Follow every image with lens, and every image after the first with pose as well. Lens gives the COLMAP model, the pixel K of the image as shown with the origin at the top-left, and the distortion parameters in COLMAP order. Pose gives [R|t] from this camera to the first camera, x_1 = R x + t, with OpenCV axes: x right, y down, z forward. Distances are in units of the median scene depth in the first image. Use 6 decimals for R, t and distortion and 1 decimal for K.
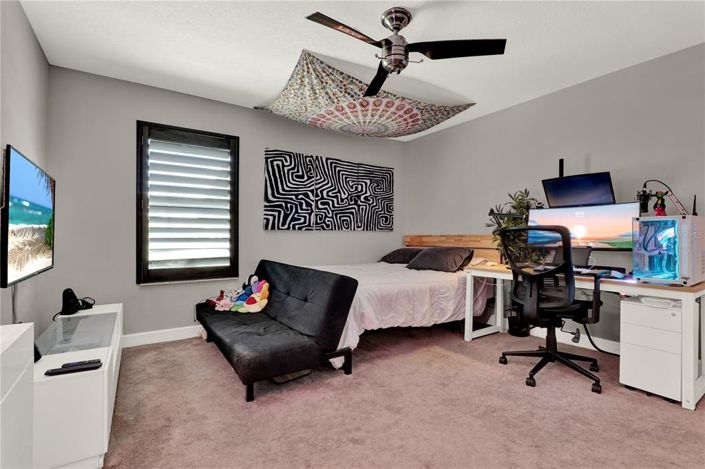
lens RADIAL K [[330.0, 0, 352.5], [0, 330.0, 234.5], [0, 0, 1]] dist [-0.013257, 0.000298]
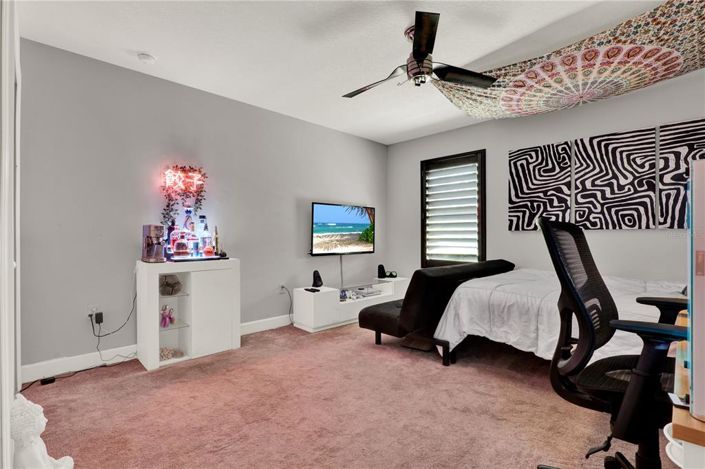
lens RADIAL K [[330.0, 0, 352.5], [0, 330.0, 234.5], [0, 0, 1]] dist [-0.013257, 0.000298]
pose [[0.175000, -0.006400, -0.984548, 0.612782], [0.002102, 0.999979, -0.006127, 0.001808], [0.984566, -0.000997, 0.175010, 0.318649]]
